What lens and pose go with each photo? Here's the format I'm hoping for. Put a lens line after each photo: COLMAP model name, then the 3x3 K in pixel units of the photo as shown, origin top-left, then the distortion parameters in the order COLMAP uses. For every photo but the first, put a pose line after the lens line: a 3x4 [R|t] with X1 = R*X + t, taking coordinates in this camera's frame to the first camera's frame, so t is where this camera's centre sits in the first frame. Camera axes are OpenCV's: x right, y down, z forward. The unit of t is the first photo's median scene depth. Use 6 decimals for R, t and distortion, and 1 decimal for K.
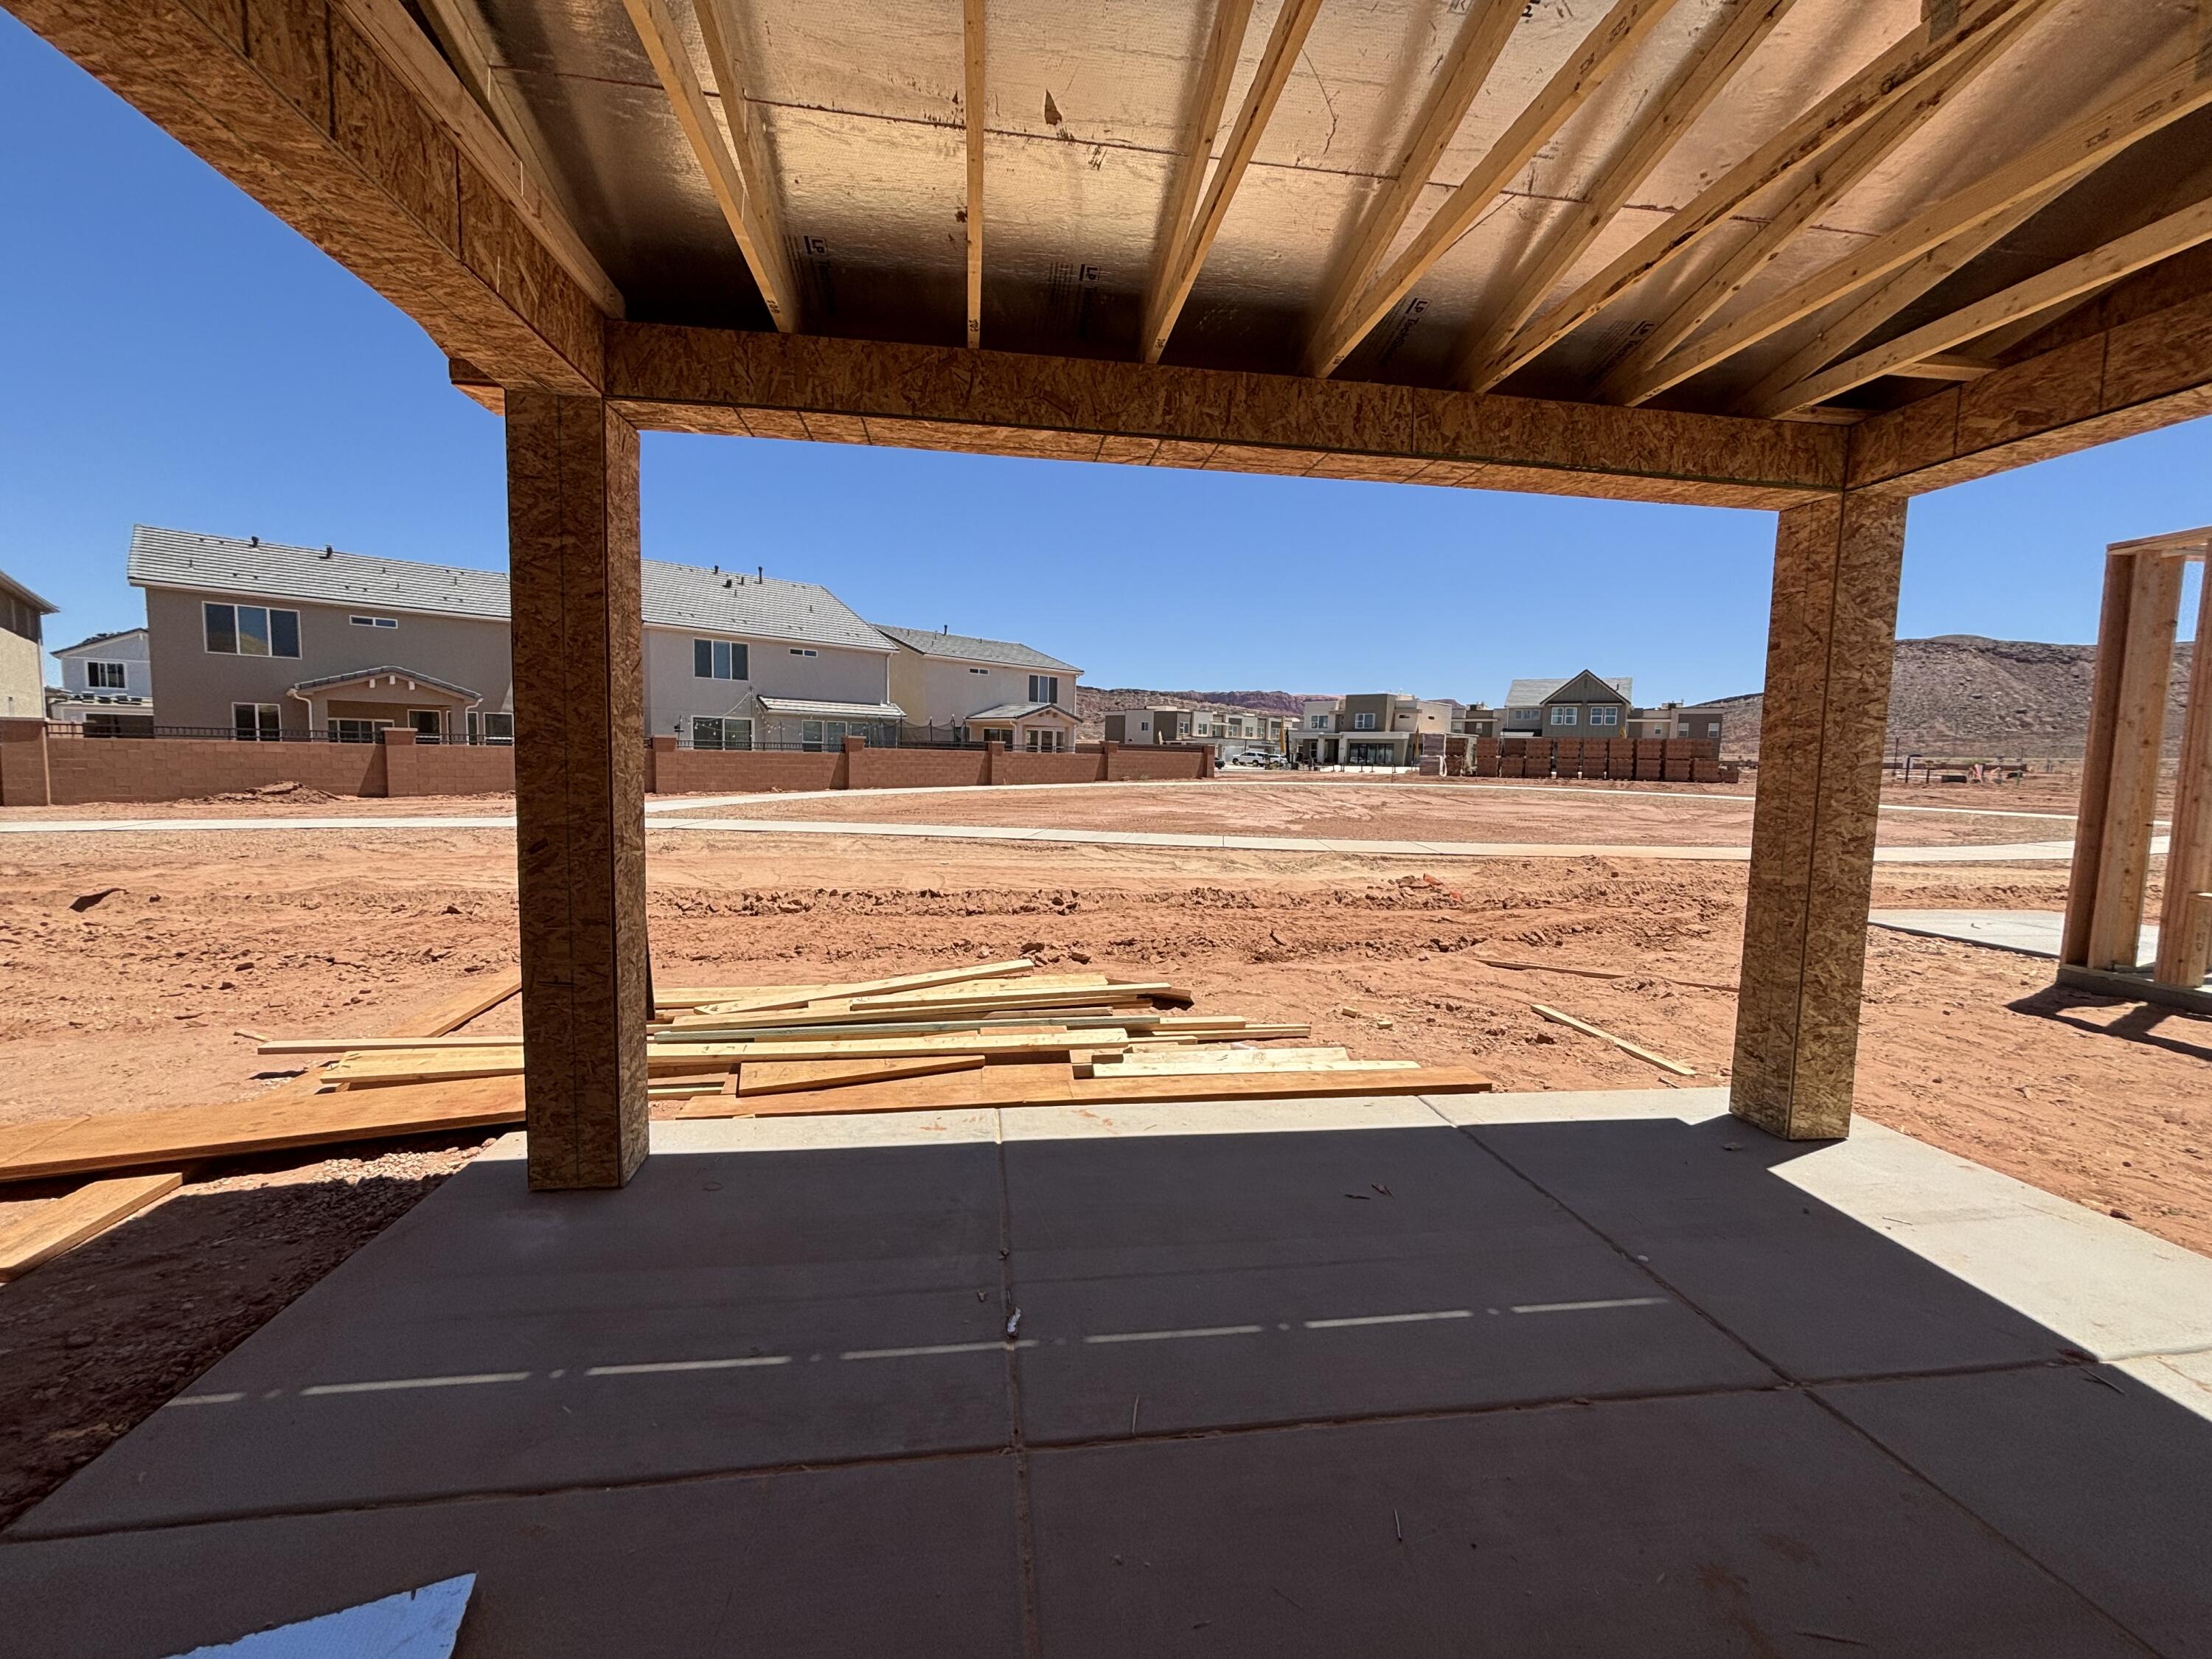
lens RADIAL K [[888.2, 0, 1102.7], [0, 888.2, 824.5], [0, 0, 1]] dist [0.000832, -0.000447]
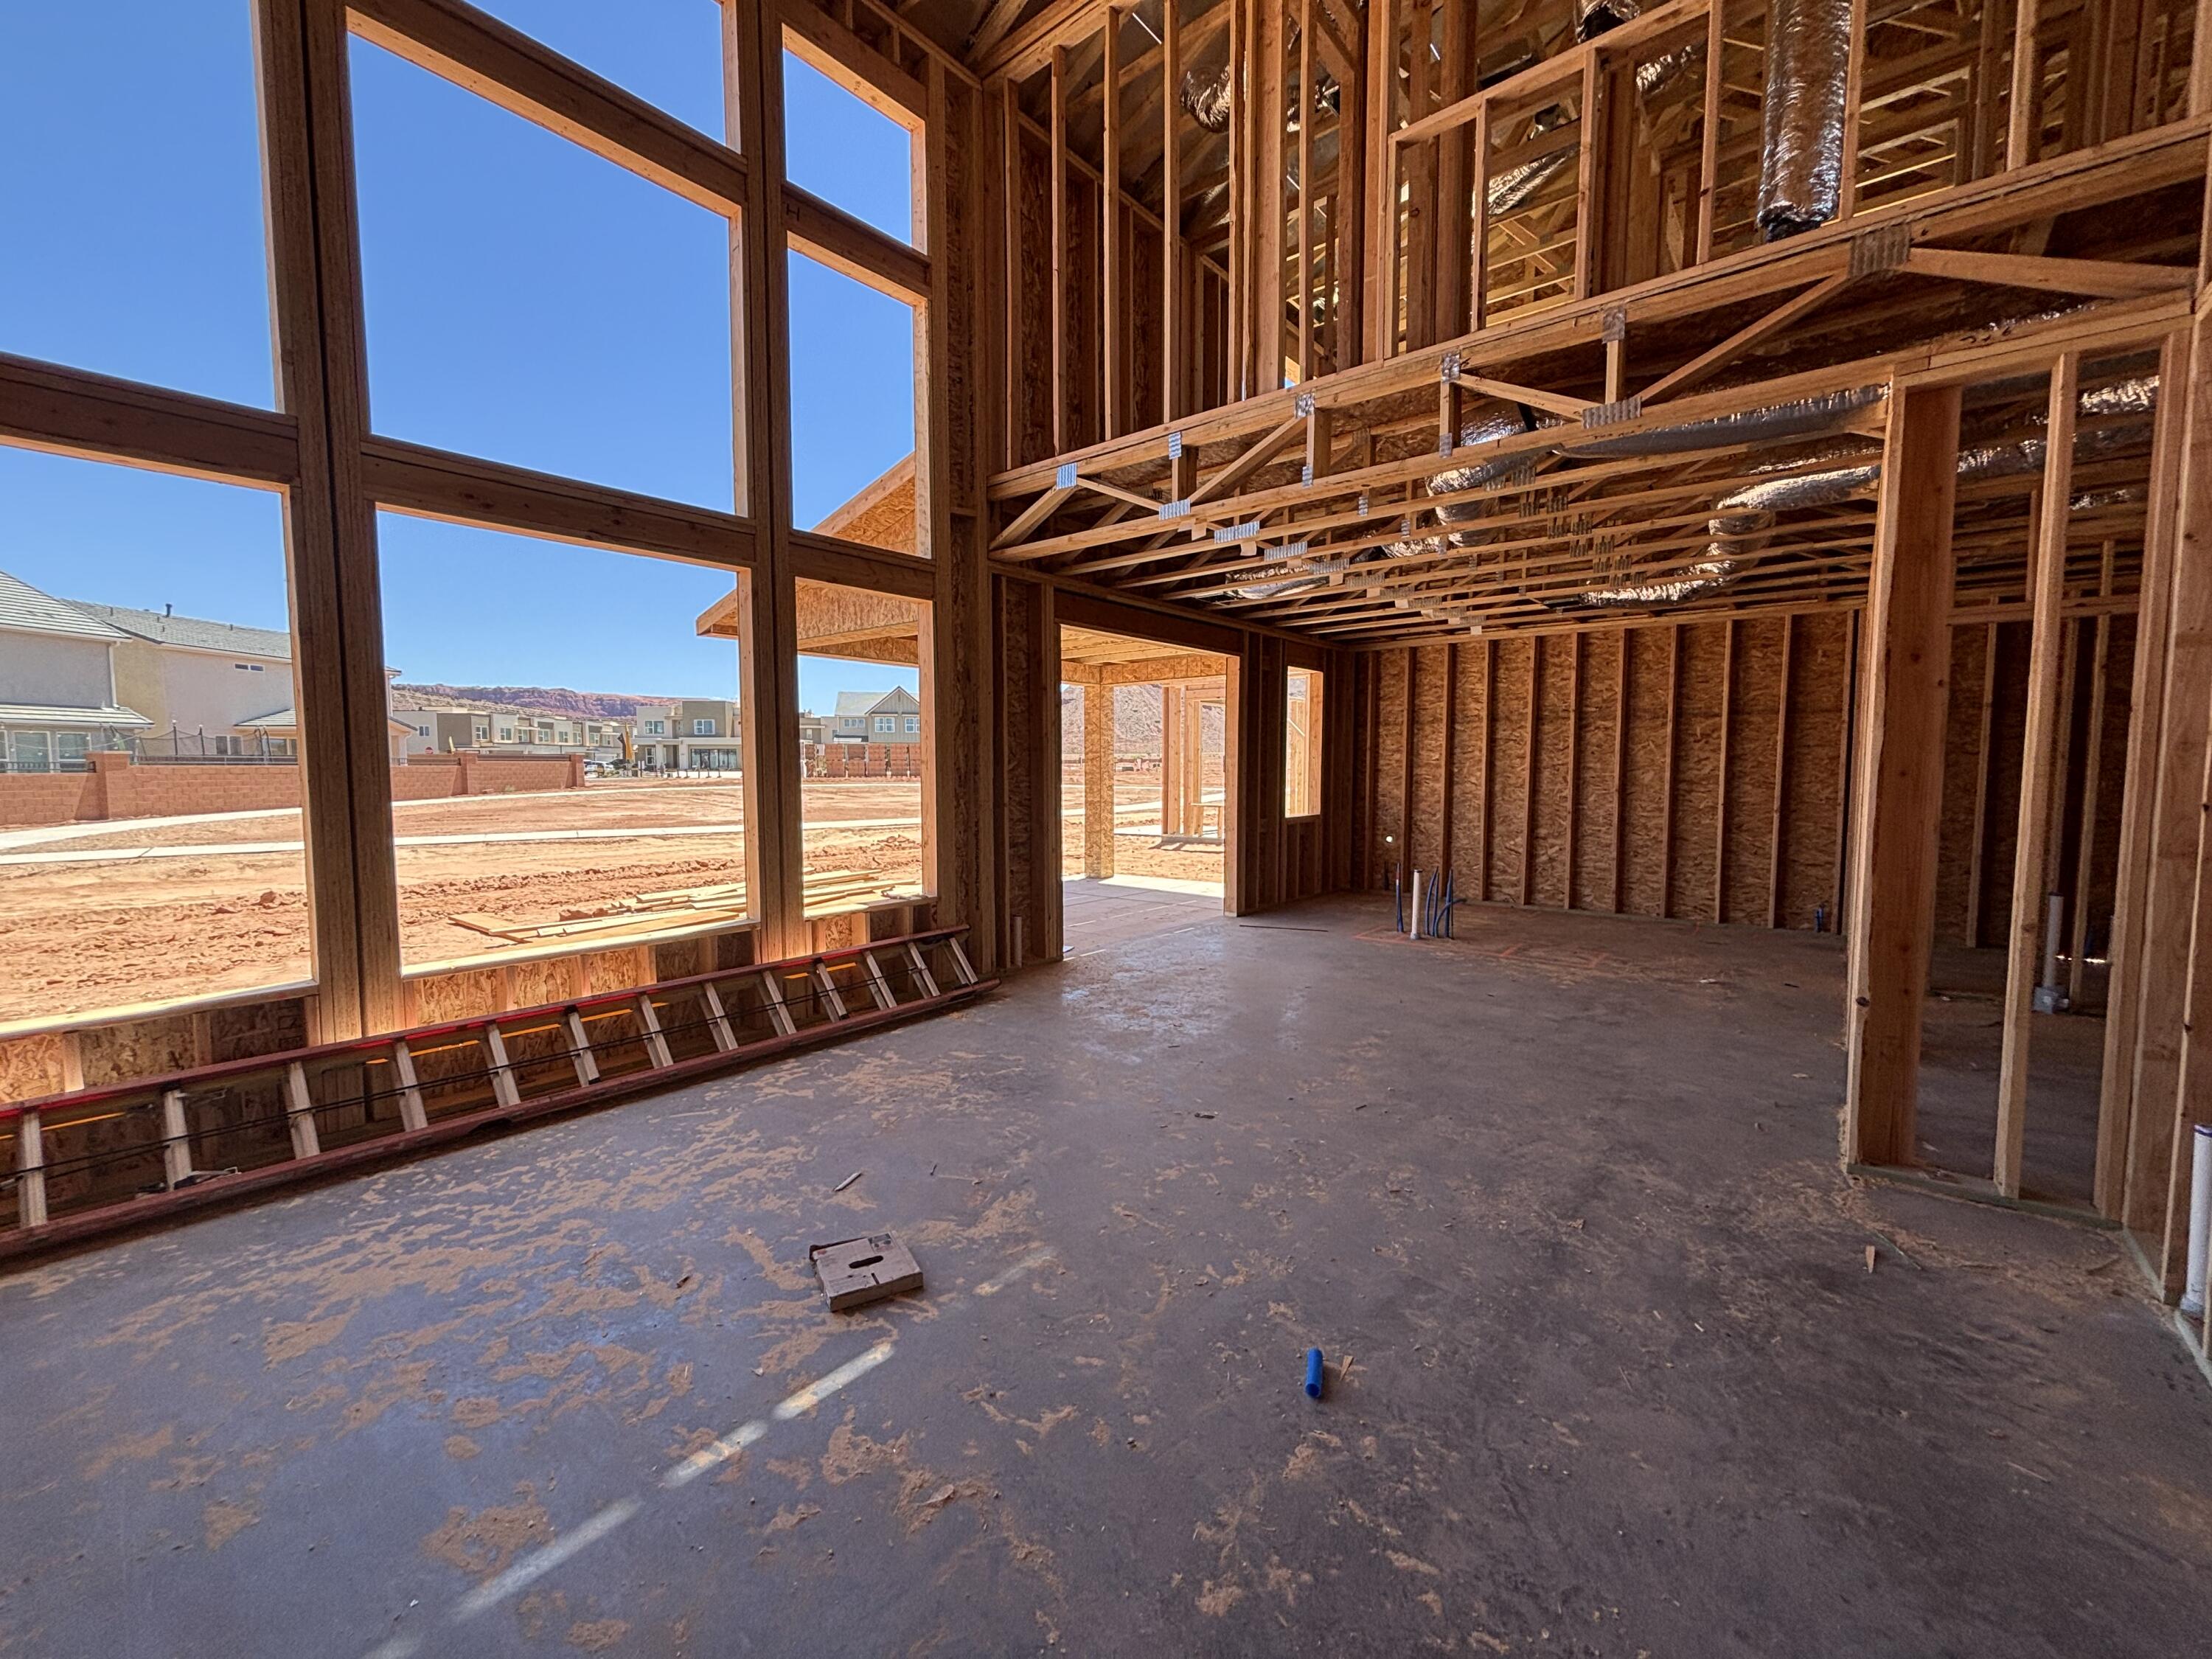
lens RADIAL K [[886.4, 0, 1108.8], [0, 886.4, 833.8], [0, 0, 1]] dist [-0.008393, -0.000329]
pose [[0.735075, -0.075402, 0.673780, -0.113598], [0.070630, 0.996906, 0.034507, 0.006386], [-0.674296, 0.022224, 0.738126, -0.117007]]
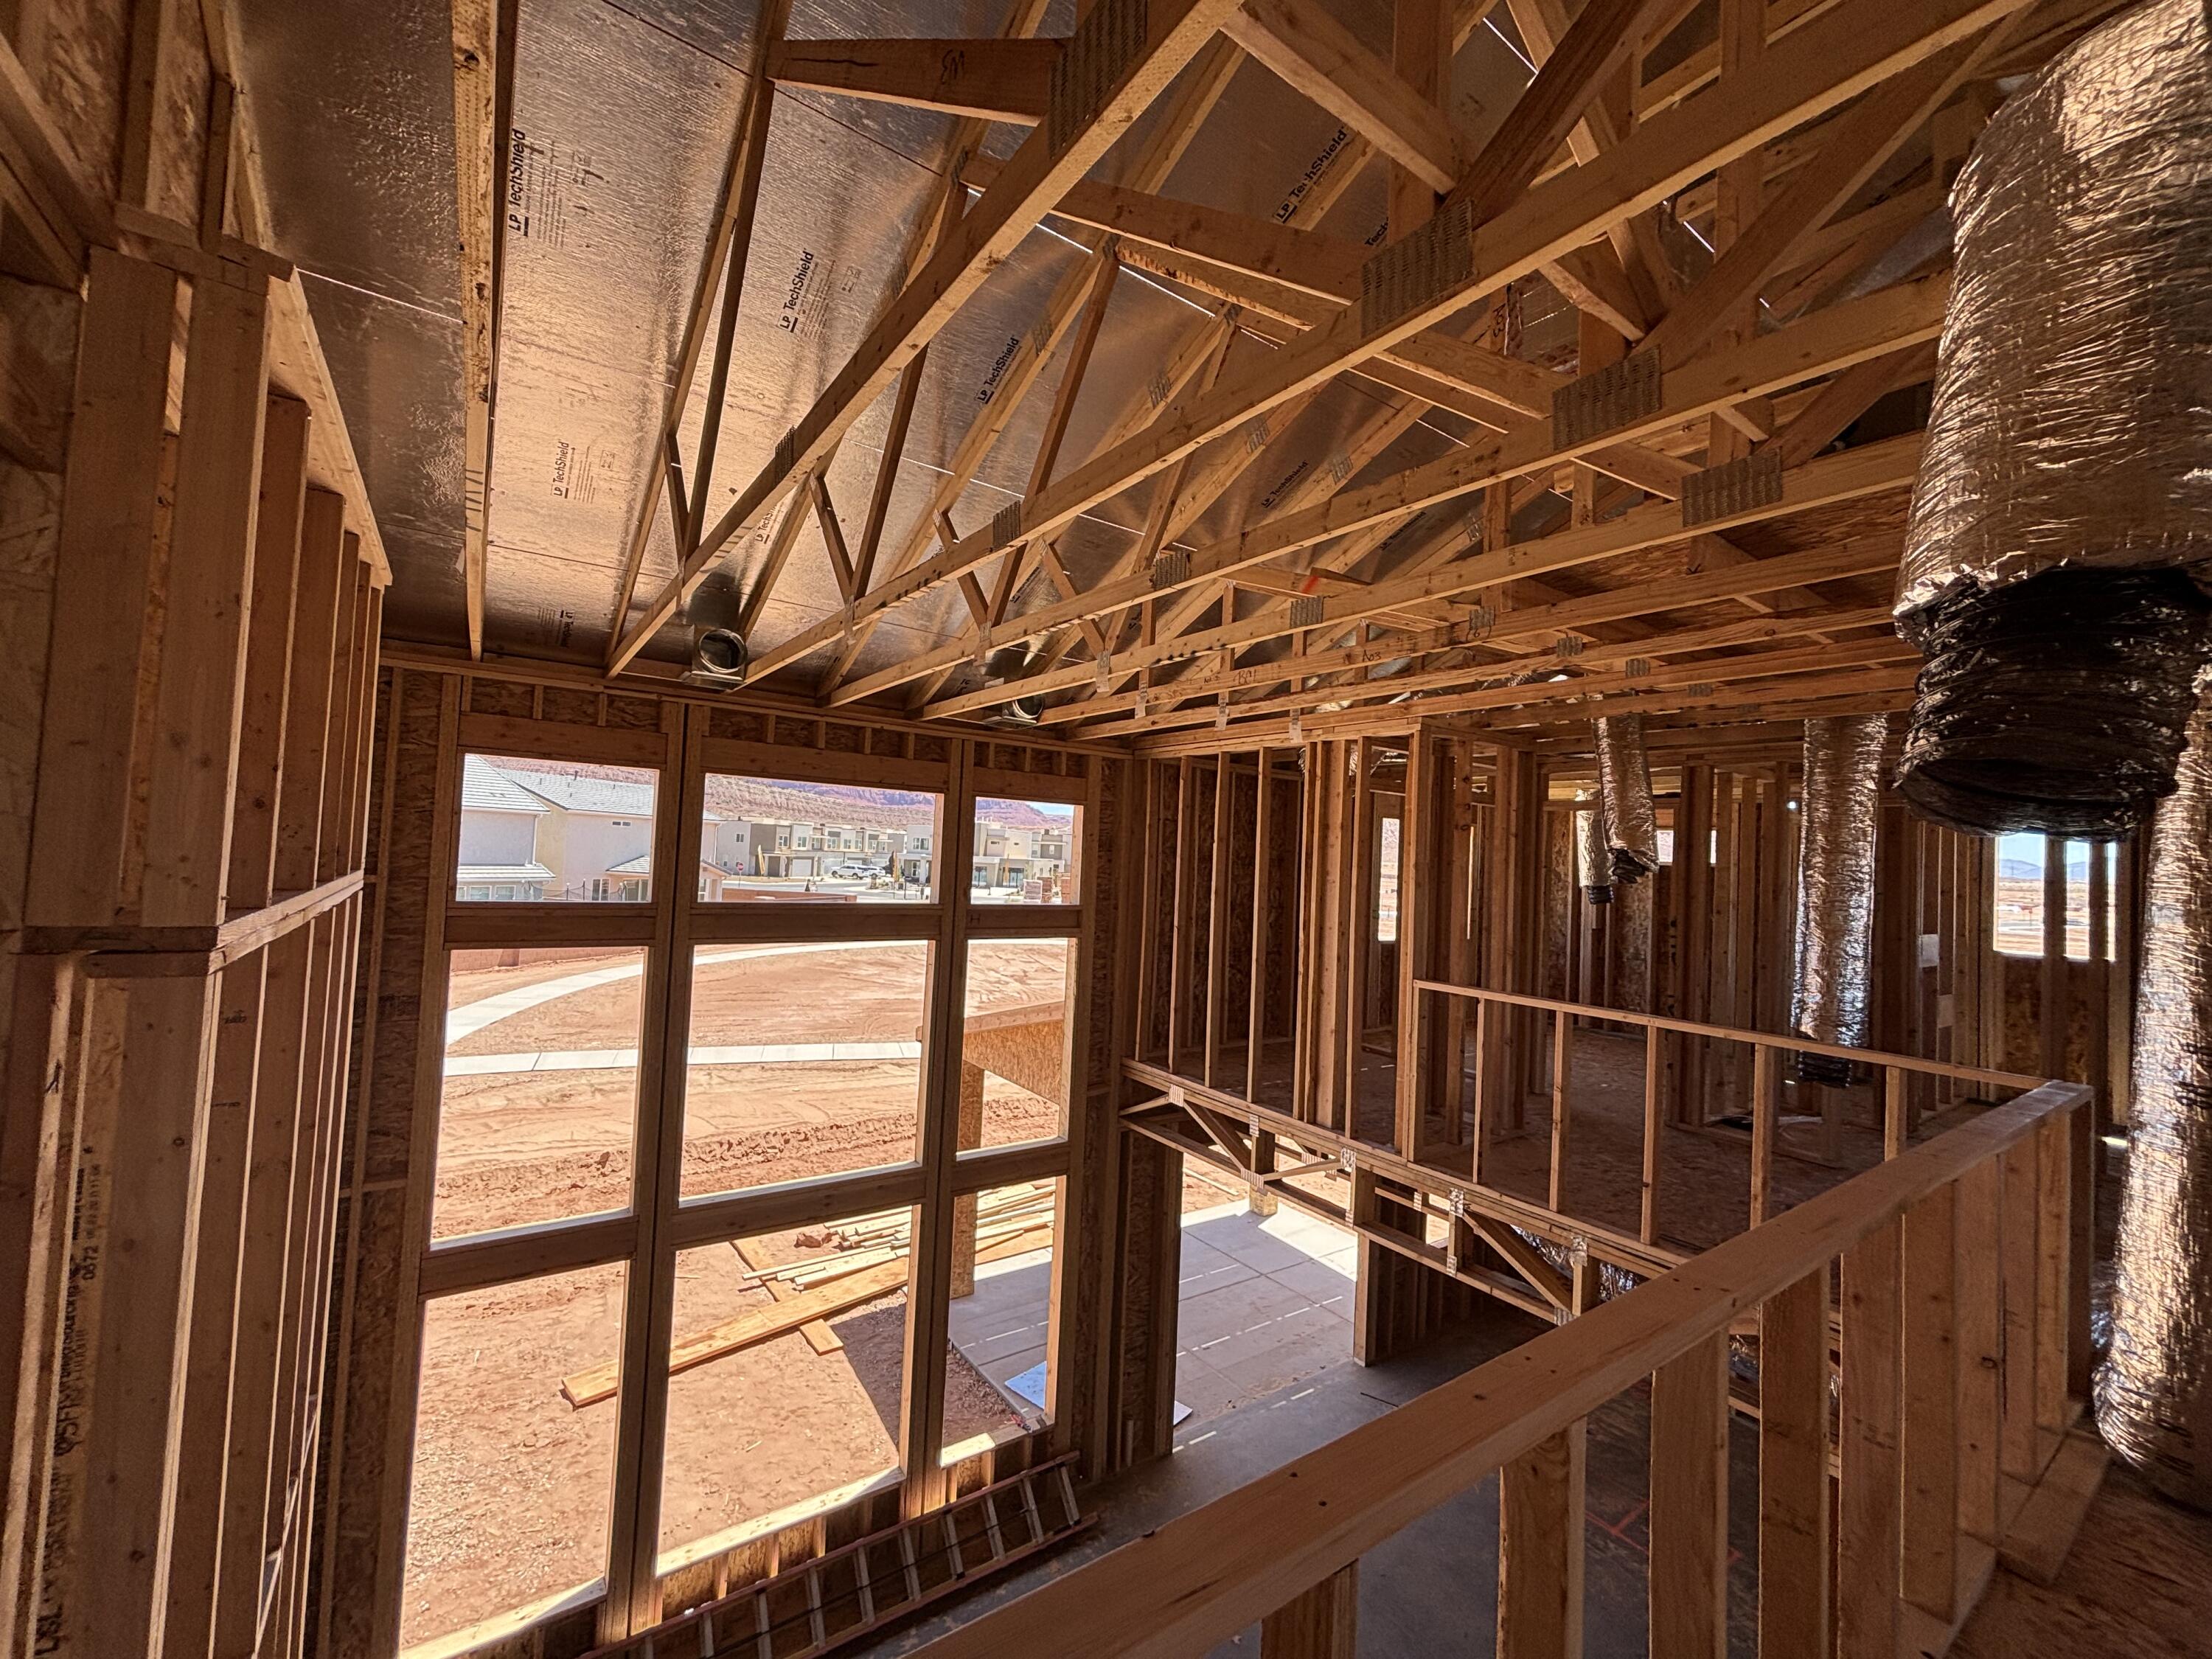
lens RADIAL K [[888.2, 0, 1102.7], [0, 888.2, 824.5], [0, 0, 1]] dist [0.000832, -0.000447]
pose [[0.890066, 0.033709, 0.454583, -0.112062], [0.011023, 0.995379, -0.095394, -0.066911], [-0.455698, 0.089917, 0.885582, -0.152644]]
